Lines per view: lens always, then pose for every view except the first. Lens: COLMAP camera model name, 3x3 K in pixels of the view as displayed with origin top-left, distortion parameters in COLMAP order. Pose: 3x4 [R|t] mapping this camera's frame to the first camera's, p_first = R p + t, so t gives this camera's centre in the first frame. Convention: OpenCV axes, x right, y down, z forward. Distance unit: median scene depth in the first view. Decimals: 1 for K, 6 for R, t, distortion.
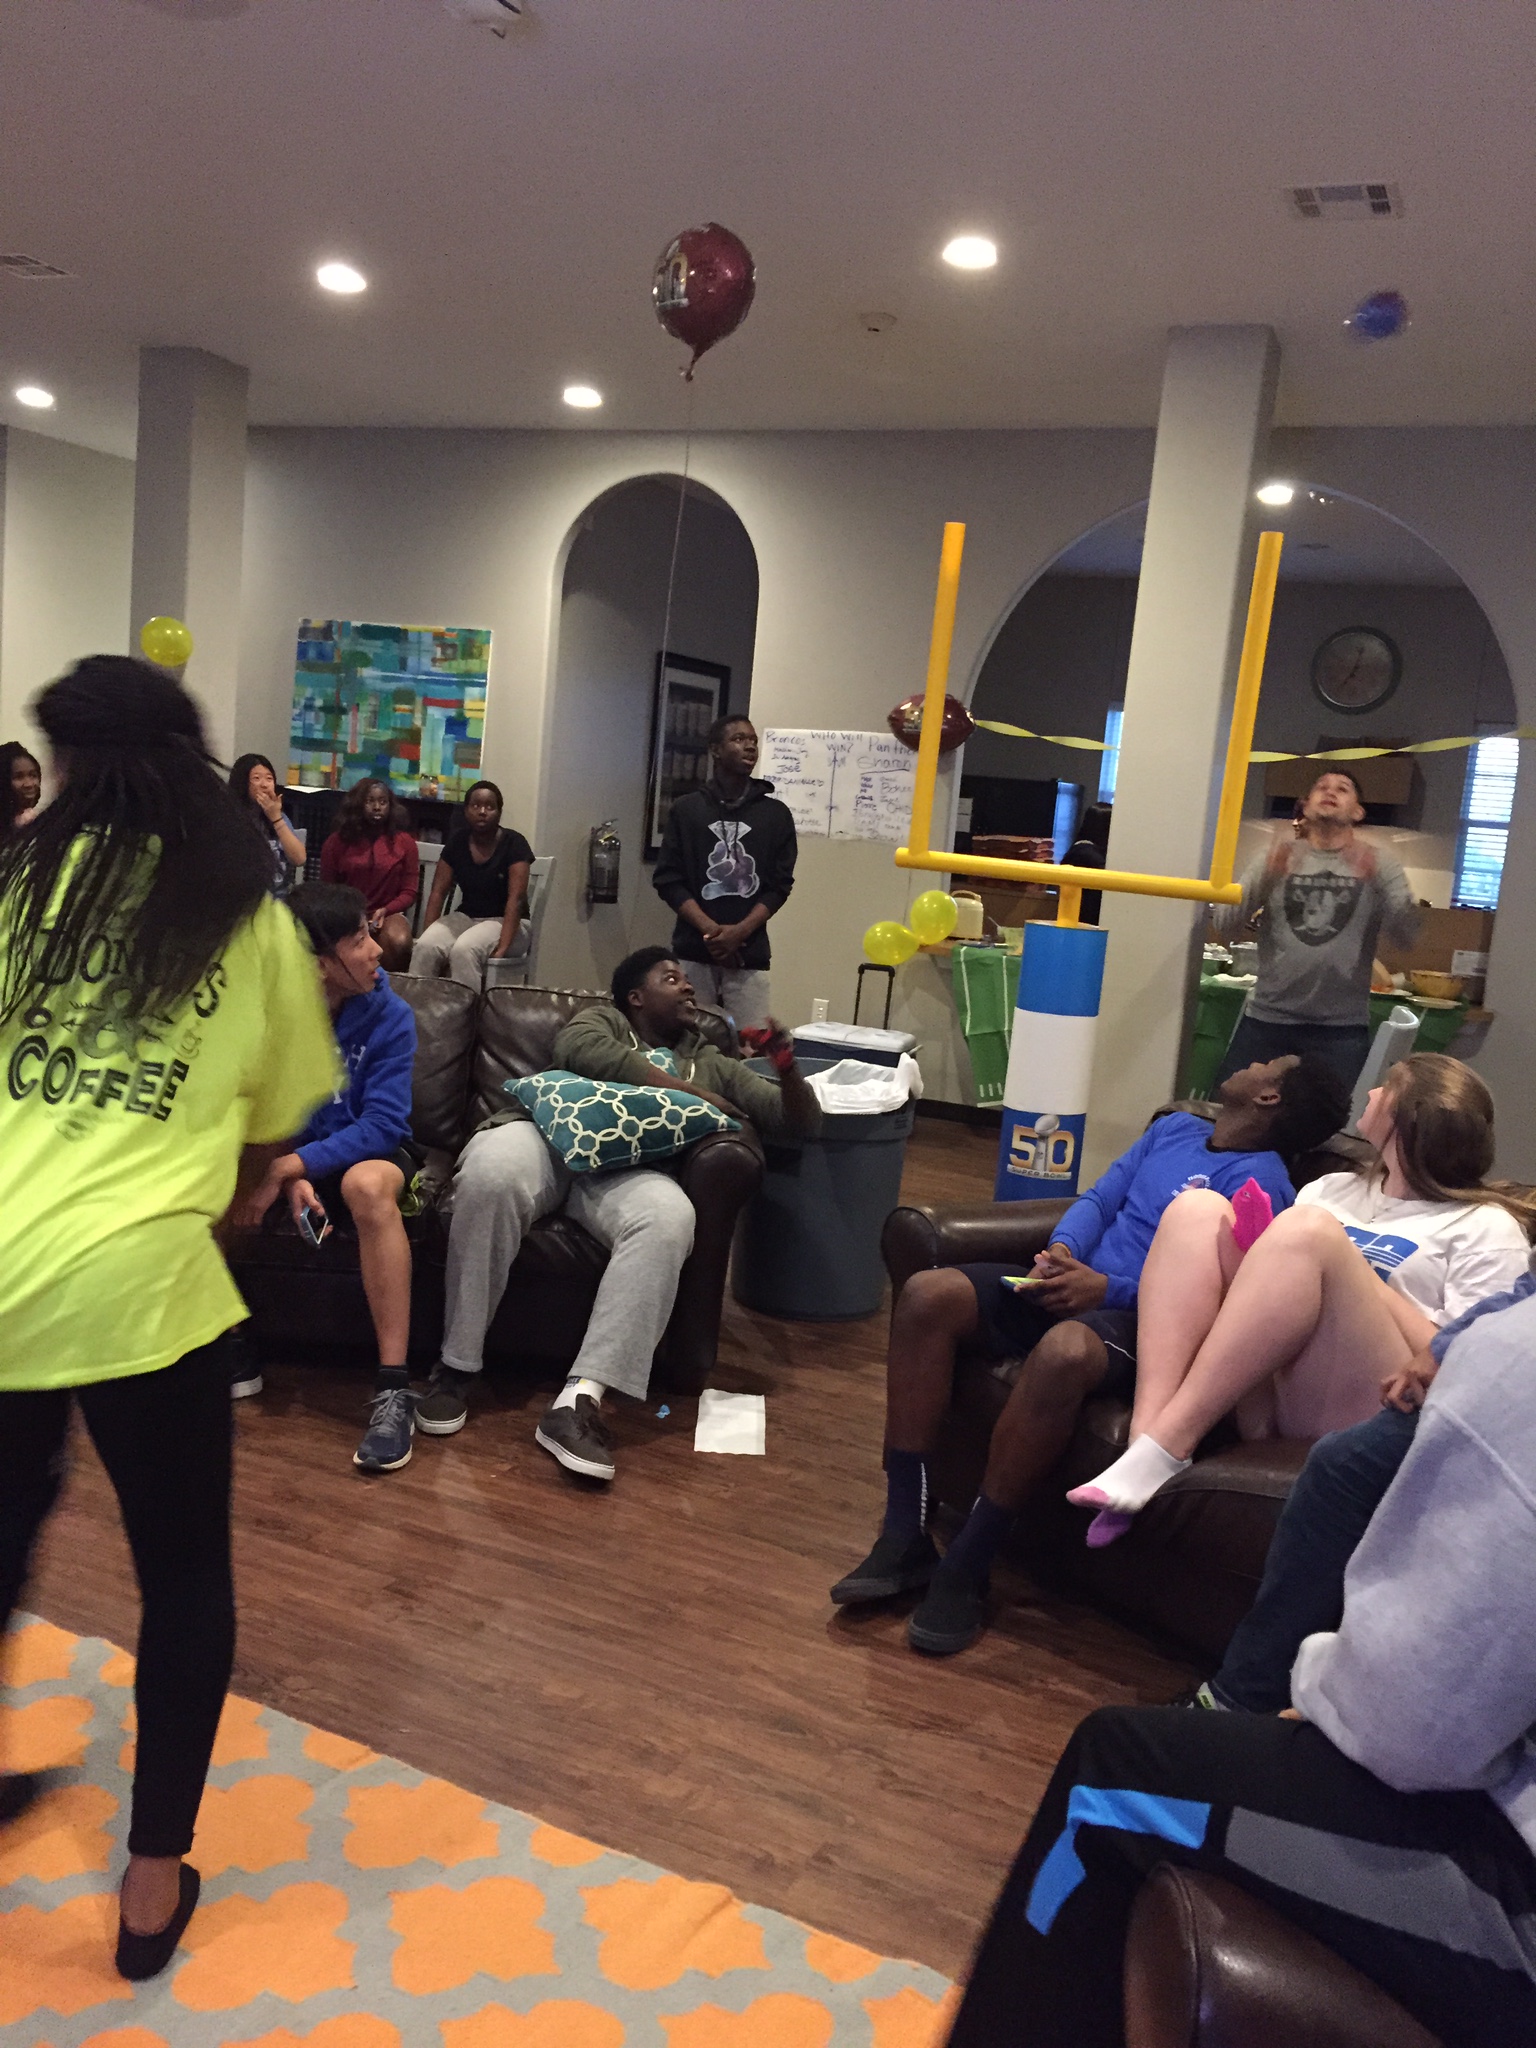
lens RADIAL K [[1723.4, 0, 766.6], [0, 1723.4, 1024.6], [0, 0, 1]] dist [-0.000222, -0.002624]
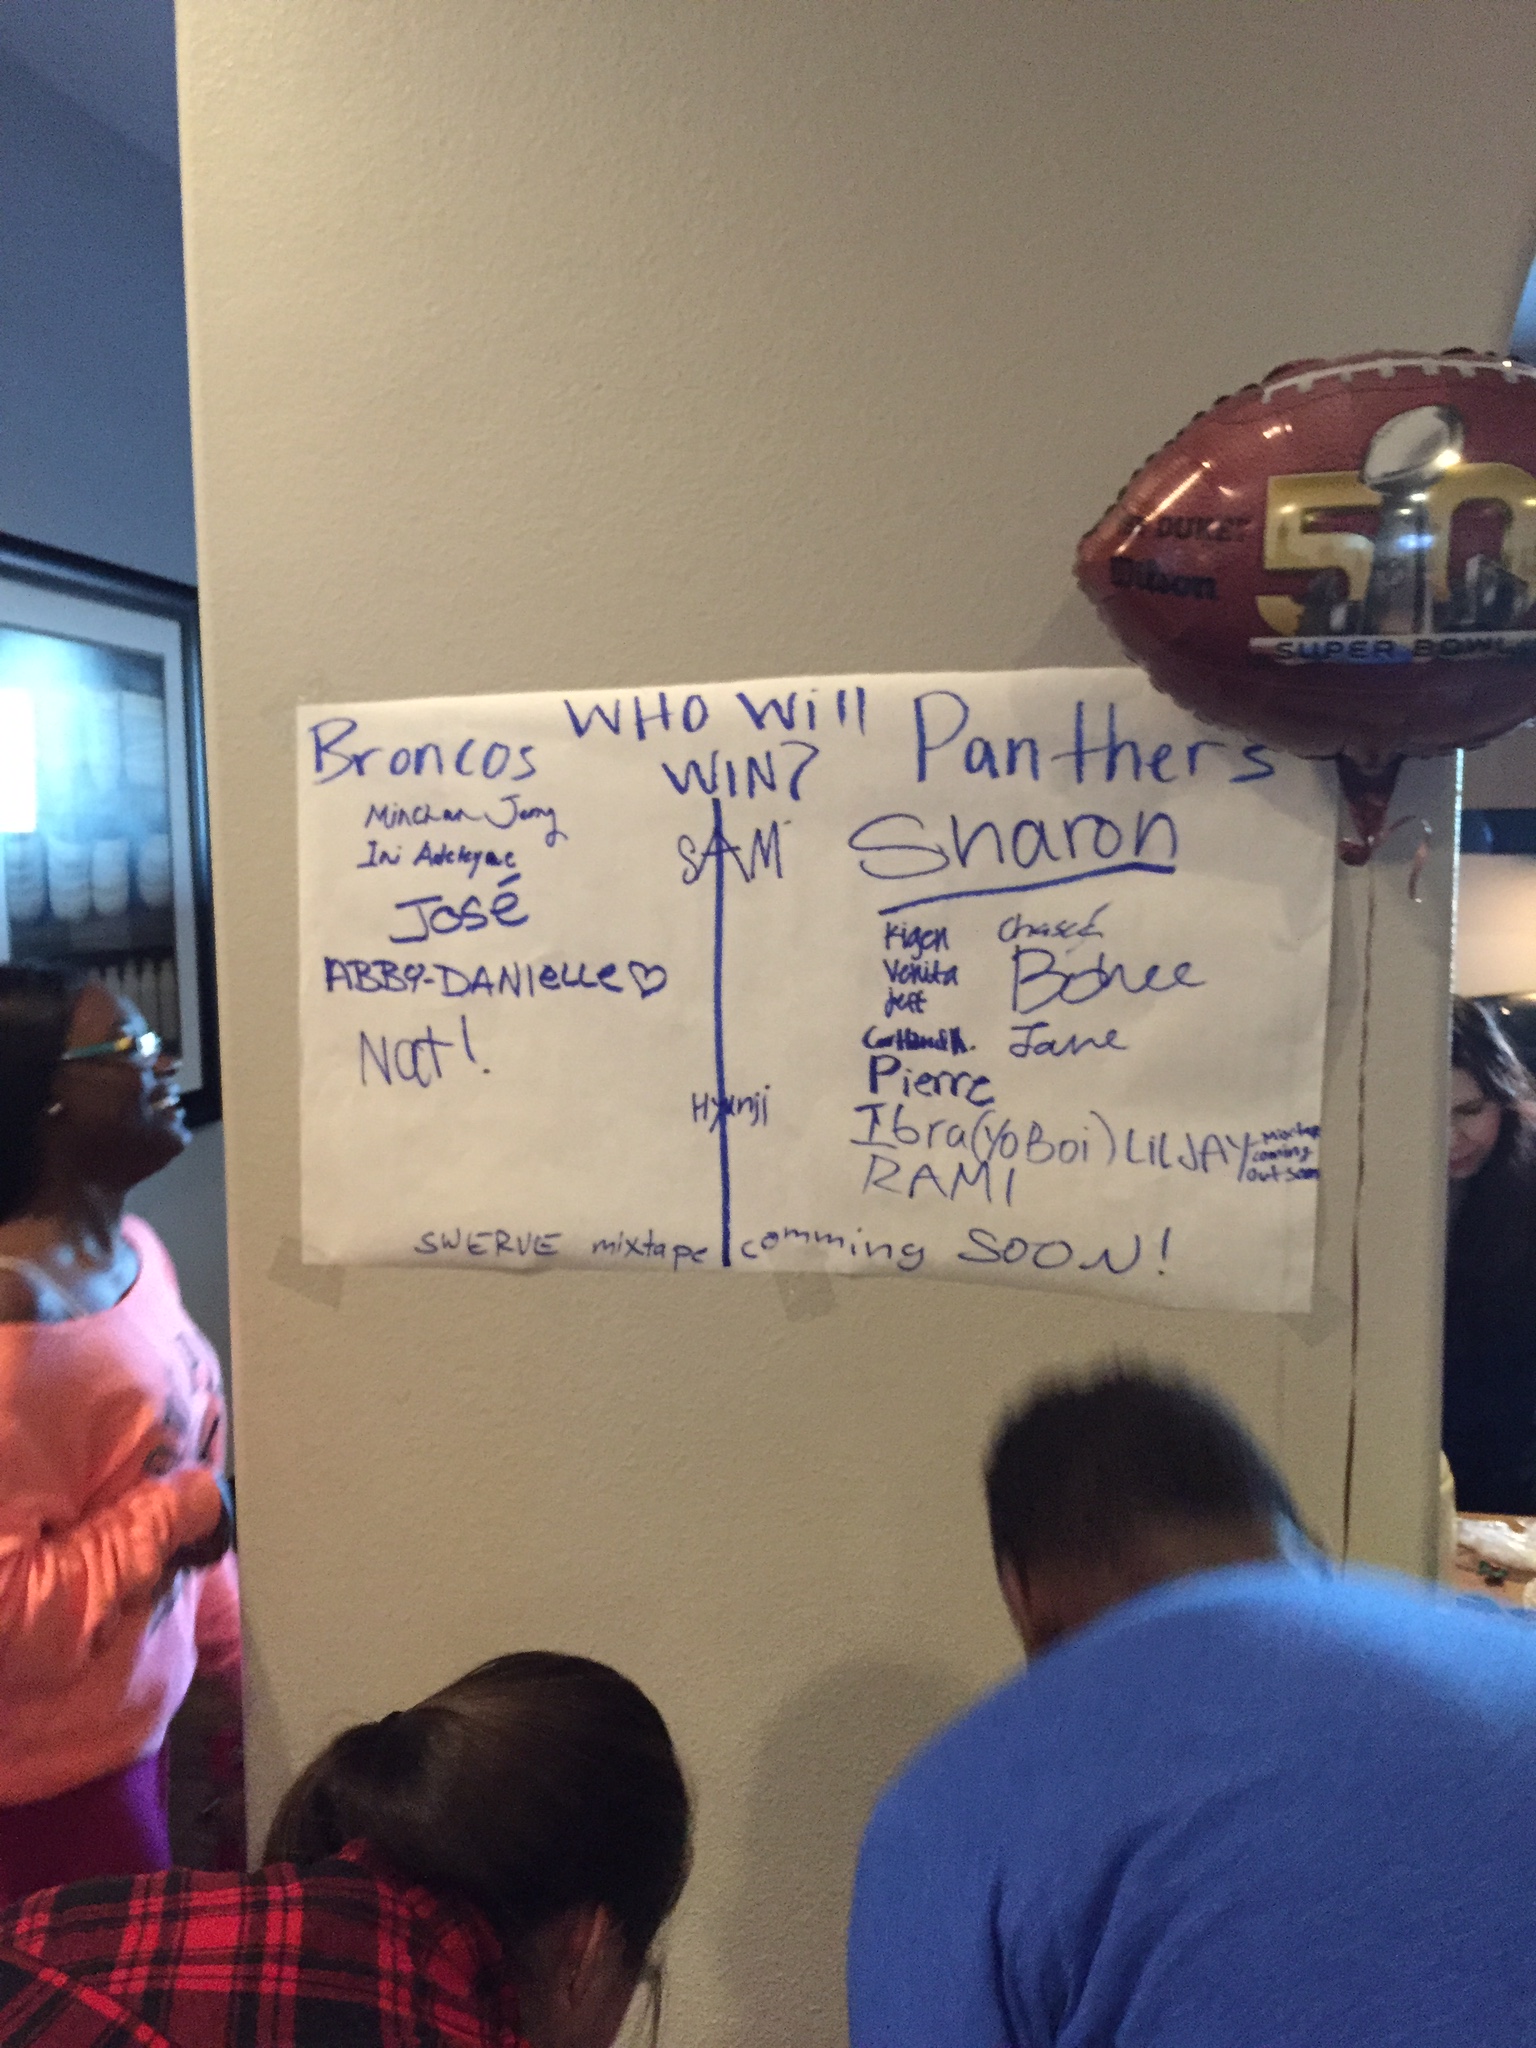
lens RADIAL K [[1723.4, 0, 767.9], [0, 1723.4, 1027.8], [0, 0, 1]] dist [-0.000222, -0.002624]
pose [[0.965468, -0.122681, 0.229829, 0.000833], [0.123959, 0.992247, 0.008926, -0.136103], [-0.229142, 0.019872, 0.973190, 0.826755]]
